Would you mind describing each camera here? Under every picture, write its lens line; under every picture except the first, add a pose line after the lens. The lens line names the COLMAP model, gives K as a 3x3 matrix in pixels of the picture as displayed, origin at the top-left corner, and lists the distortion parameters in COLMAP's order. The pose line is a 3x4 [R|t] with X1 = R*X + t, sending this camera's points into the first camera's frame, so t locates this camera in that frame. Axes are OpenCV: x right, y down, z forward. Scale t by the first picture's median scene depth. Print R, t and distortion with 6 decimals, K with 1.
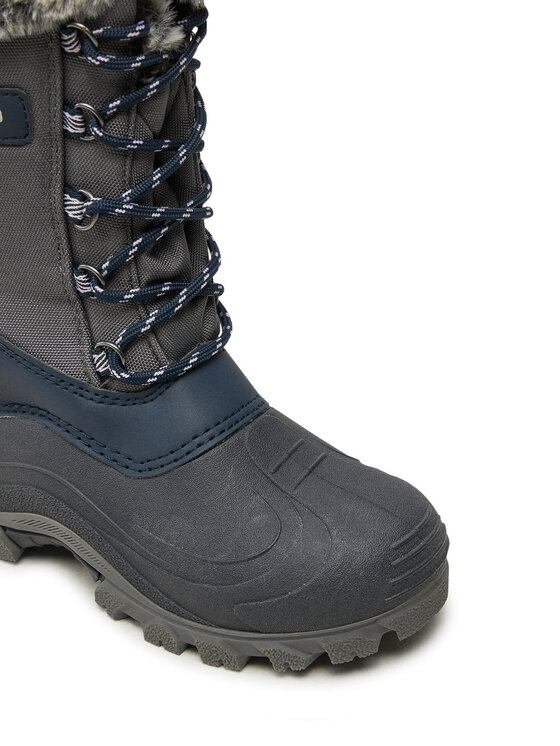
lens RADIAL K [[1378.8, 0, 277.9], [0, 1378.8, 376.2], [0, 0, 1]] dist [0.443628, 0.000000]
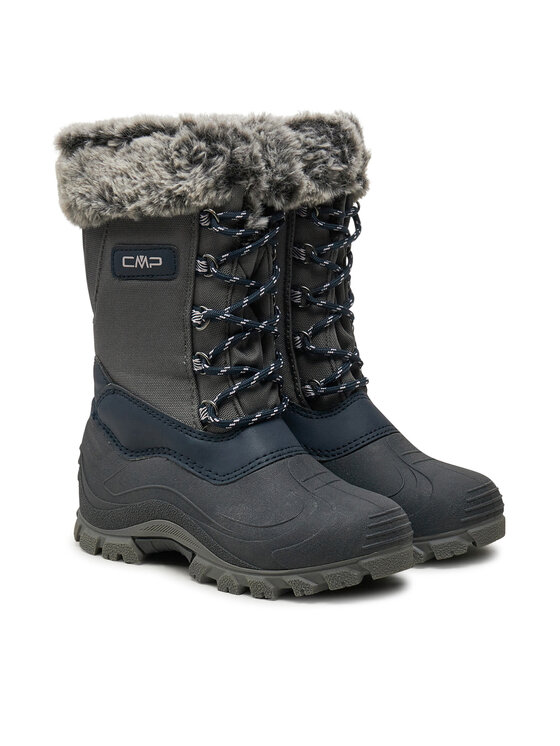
lens RADIAL K [[1131.6, 0, 283.7], [0, 1131.6, 372.0], [0, 0, 1]] dist [0.054693, 0.000000]
pose [[0.995955, 0.058214, -0.068441, 0.057241], [-0.070103, 0.979922, -0.186648, 0.192848], [0.056202, 0.190691, 0.980040, -0.324845]]
